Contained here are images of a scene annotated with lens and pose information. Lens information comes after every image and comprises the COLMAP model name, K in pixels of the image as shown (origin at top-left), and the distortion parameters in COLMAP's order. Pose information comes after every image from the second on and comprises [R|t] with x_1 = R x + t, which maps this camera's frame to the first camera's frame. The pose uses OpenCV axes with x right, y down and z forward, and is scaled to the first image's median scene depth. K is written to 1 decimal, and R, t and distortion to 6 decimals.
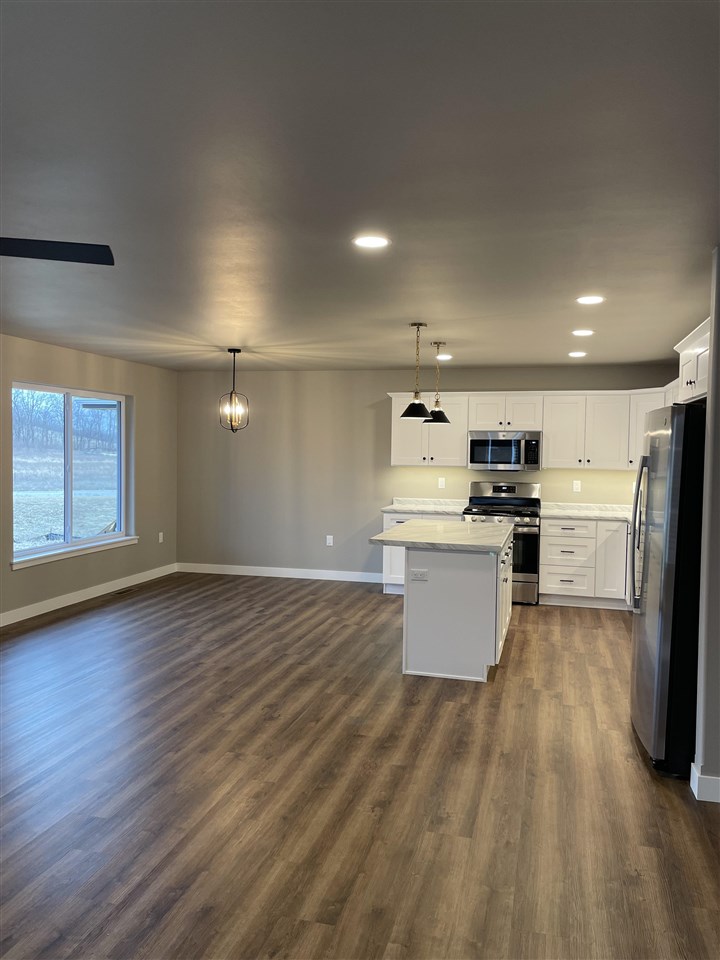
lens RADIAL K [[727.4, 0, 360.0], [0, 727.4, 480.0], [0, 0, 1]] dist [0.100076, -0.127509]
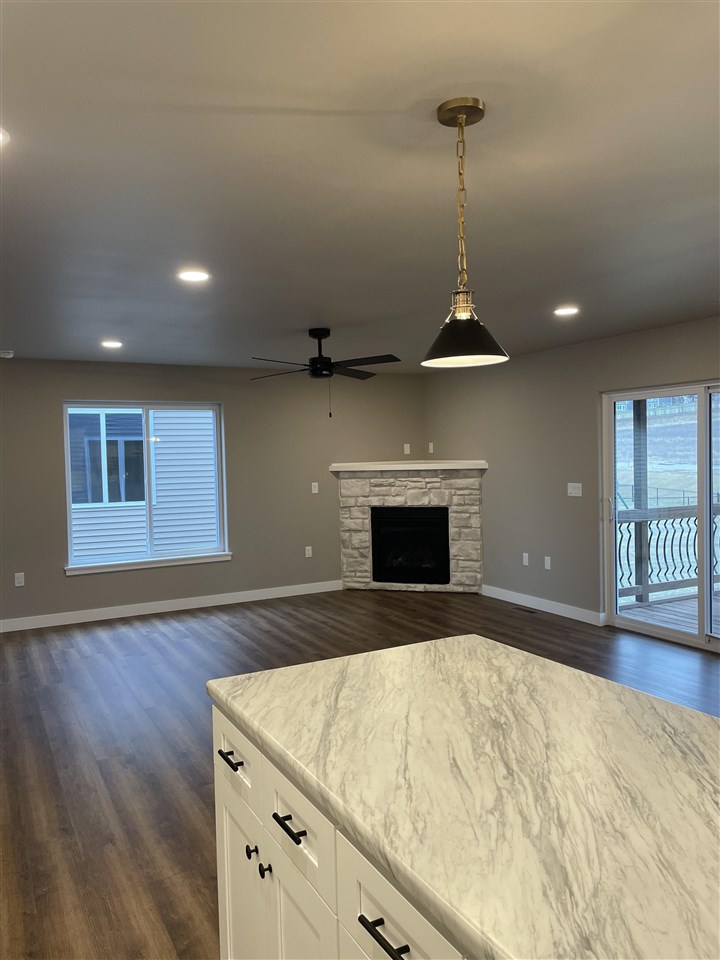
lens RADIAL K [[717.1, 0, 360.0], [0, 717.1, 480.0], [0, 0, 1]] dist [0.094650, 0.001514]
pose [[-0.727786, 0.023894, -0.685388, 0.499468], [-0.015660, 0.998553, 0.051440, -0.061317], [0.685626, 0.048170, -0.726359, 1.621703]]
